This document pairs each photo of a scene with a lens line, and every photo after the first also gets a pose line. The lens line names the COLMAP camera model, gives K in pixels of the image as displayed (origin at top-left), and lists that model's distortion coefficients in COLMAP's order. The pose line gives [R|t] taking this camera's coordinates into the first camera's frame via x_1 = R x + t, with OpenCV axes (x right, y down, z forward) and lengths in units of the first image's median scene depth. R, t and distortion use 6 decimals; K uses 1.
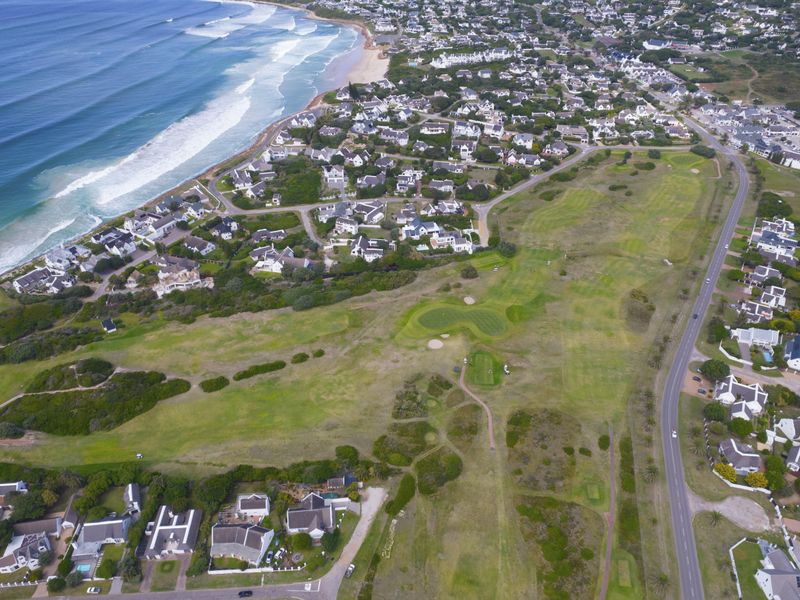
lens RADIAL K [[576.1, 0, 399.8], [0, 576.1, 305.9], [0, 0, 1]] dist [-0.072846, 0.064829]
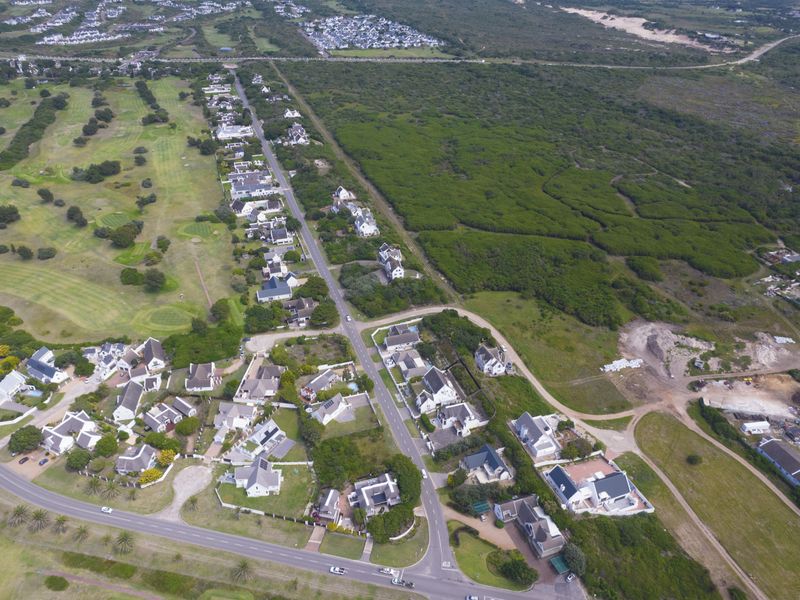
lens RADIAL K [[576.1, 0, 399.8], [0, 576.1, 305.9], [0, 0, 1]] dist [-0.072846, 0.064829]
pose [[-0.051363, -0.536110, 0.842584, -0.072051], [0.568271, 0.678102, 0.466096, -0.068591], [-0.821237, 0.502756, 0.269827, 0.101103]]
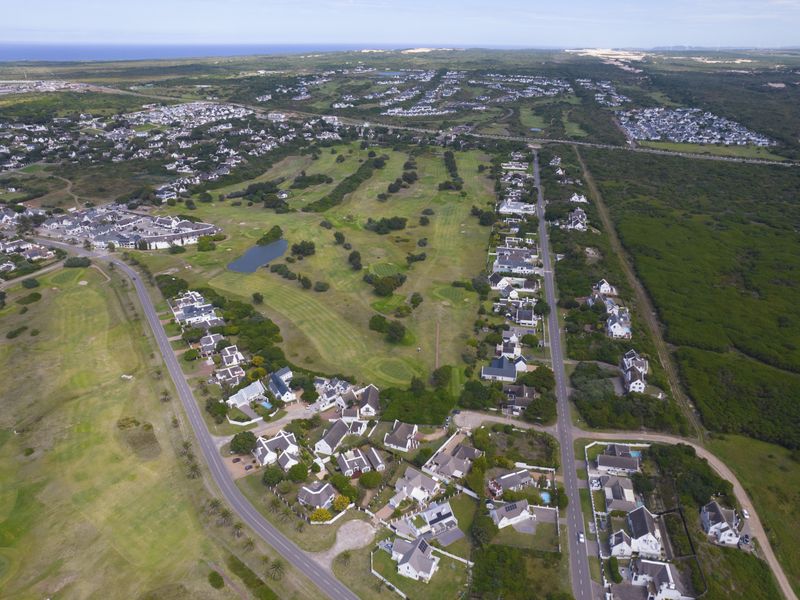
lens RADIAL K [[576.1, 0, 399.8], [0, 576.1, 305.9], [0, 0, 1]] dist [-0.072846, 0.064829]
pose [[0.449142, -0.381067, 0.808121, -0.035061], [0.513002, 0.850521, 0.115941, -0.044439], [-0.731505, 0.362493, 0.577493, 0.067512]]
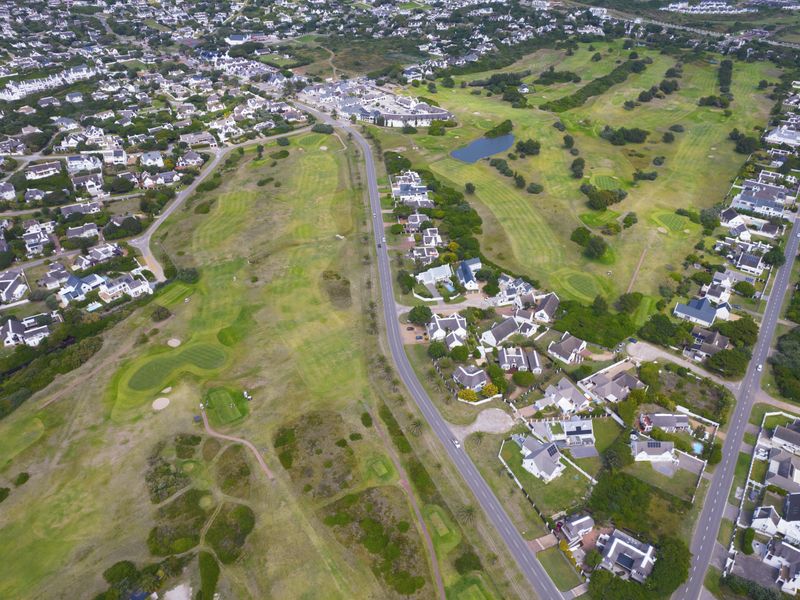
lens RADIAL K [[576.1, 0, 399.8], [0, 576.1, 305.9], [0, 0, 1]] dist [-0.072846, 0.064829]
pose [[0.783521, -0.355866, 0.509367, -0.028622], [0.356064, 0.928954, 0.101301, -0.020633], [-0.509228, 0.101996, 0.854566, 0.030721]]
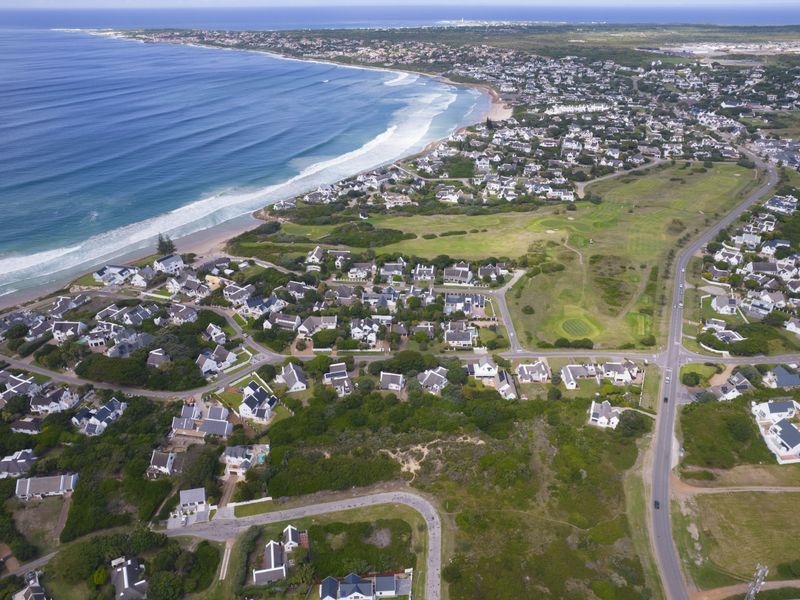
lens RADIAL K [[576.1, 0, 399.8], [0, 576.1, 305.9], [0, 0, 1]] dist [-0.072846, 0.064829]
pose [[0.985054, 0.076422, -0.154364, -0.070101], [-0.094599, 0.988960, -0.114061, 0.359517], [0.143943, 0.126959, 0.981408, -0.508929]]
